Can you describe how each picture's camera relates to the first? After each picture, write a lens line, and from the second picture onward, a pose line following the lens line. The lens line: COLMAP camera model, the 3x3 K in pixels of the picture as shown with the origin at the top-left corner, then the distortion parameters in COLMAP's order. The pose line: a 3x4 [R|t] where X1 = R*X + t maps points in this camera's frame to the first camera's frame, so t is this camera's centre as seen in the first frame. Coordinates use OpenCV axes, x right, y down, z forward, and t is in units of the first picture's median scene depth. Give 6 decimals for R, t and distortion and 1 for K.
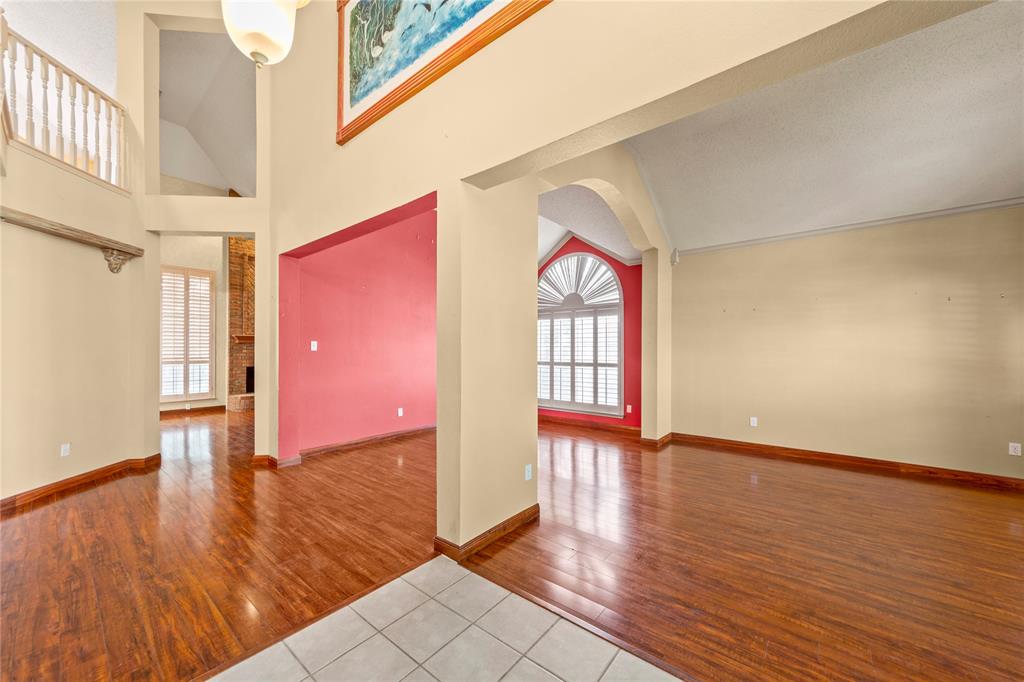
lens RADIAL K [[378.8, 0, 513.7], [0, 378.8, 349.1], [0, 0, 1]] dist [-0.001531, 0.000300]
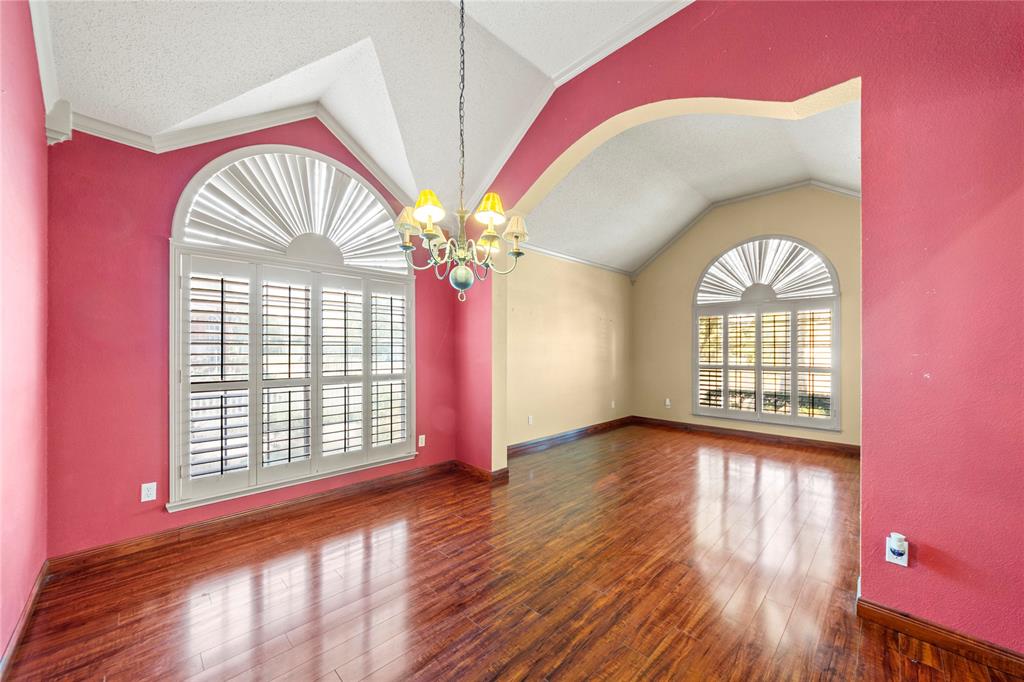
lens RADIAL K [[378.8, 0, 513.7], [0, 378.8, 349.1], [0, 0, 1]] dist [-0.001531, 0.000300]
pose [[0.100704, 0.003559, 0.994910, -0.478226], [-0.000669, 0.999994, -0.003510, 0.001099], [-0.994916, -0.000313, 0.100705, 1.106199]]
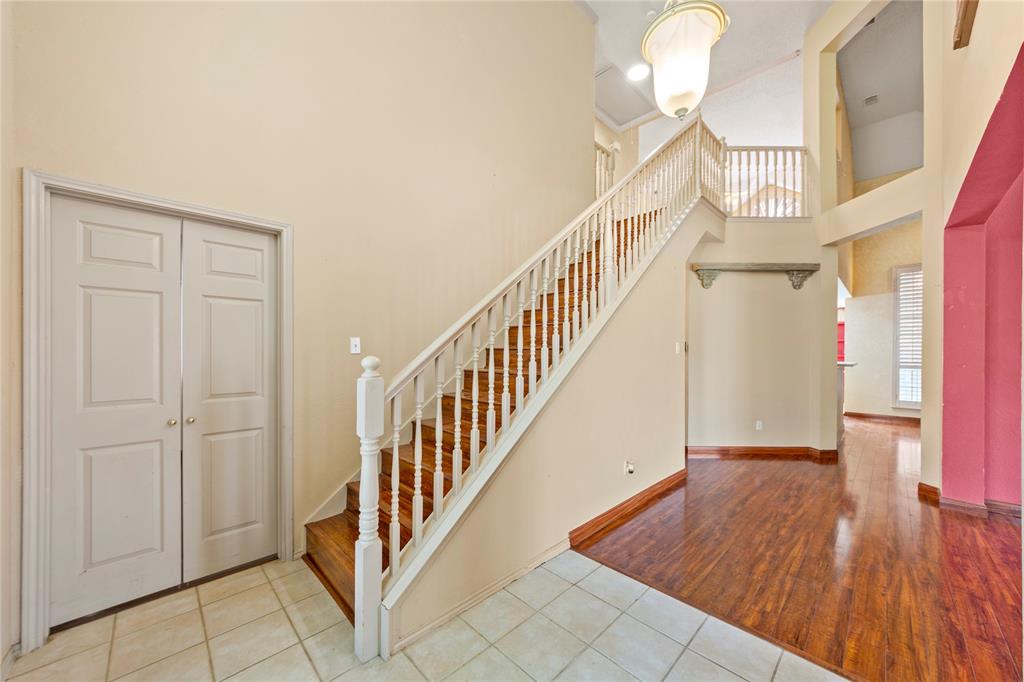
lens RADIAL K [[369.8, 0, 515.5], [0, 369.8, 352.6], [0, 0, 1]] dist [0.000675, 0.000056]
pose [[-0.106295, 0.000943, -0.994334, 0.213846], [-0.003632, 0.999993, 0.001337, 0.002474], [0.994328, 0.003754, -0.106291, 0.226446]]
